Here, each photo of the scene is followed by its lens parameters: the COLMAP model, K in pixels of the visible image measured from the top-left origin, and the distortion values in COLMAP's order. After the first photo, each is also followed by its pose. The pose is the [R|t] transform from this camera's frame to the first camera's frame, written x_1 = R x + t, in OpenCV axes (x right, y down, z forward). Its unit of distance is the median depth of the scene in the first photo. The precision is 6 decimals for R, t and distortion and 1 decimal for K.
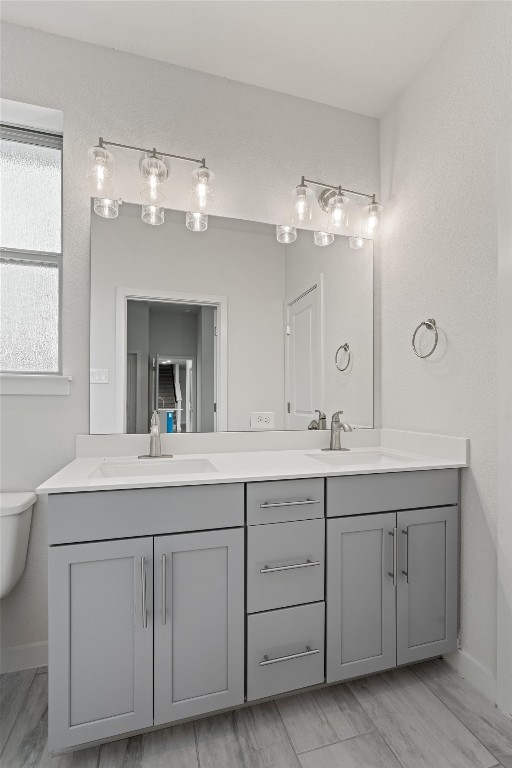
lens RADIAL K [[346.2, 0, 253.1], [0, 346.2, 399.4], [0, 0, 1]] dist [-0.000295, -0.000001]
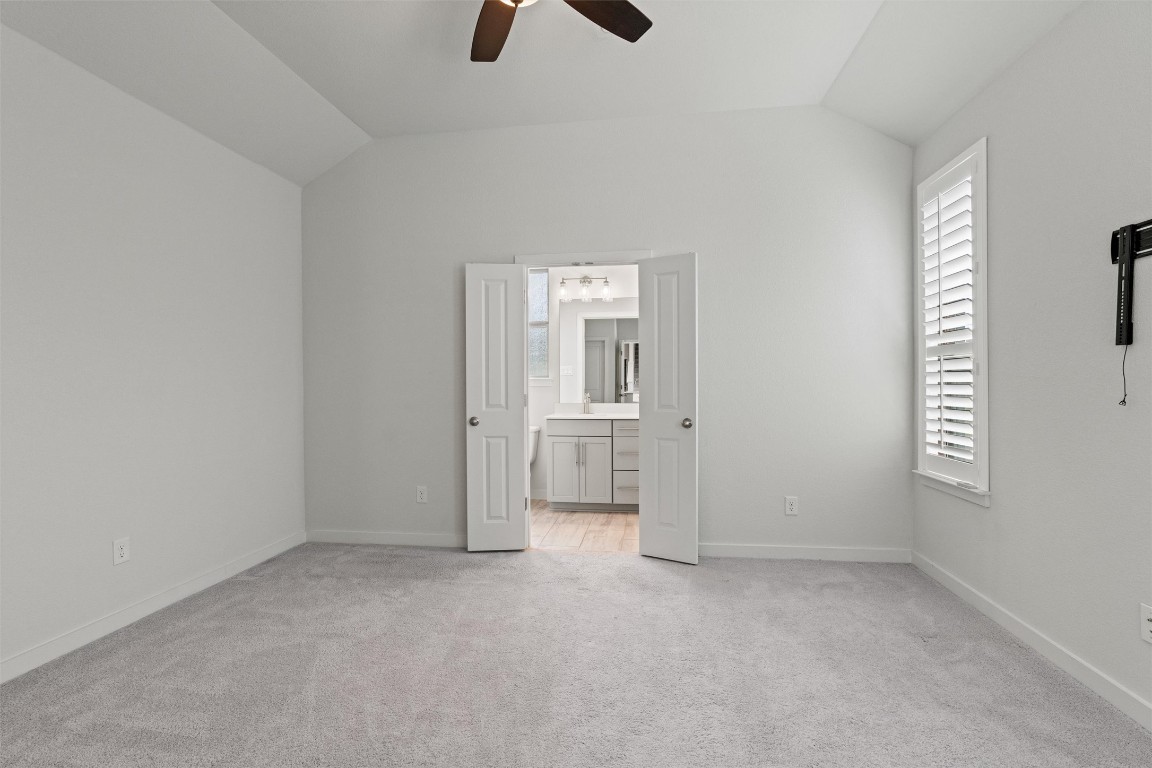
lens RADIAL K [[558.4, 0, 576.0], [0, 558.4, 384.0], [0, 0, 1]] dist [-0.000124, -0.000010]
pose [[0.908354, -0.003417, -0.418187, 1.097367], [0.007191, 0.999946, 0.007448, -0.050424], [0.418139, -0.009773, 0.908330, -2.165345]]
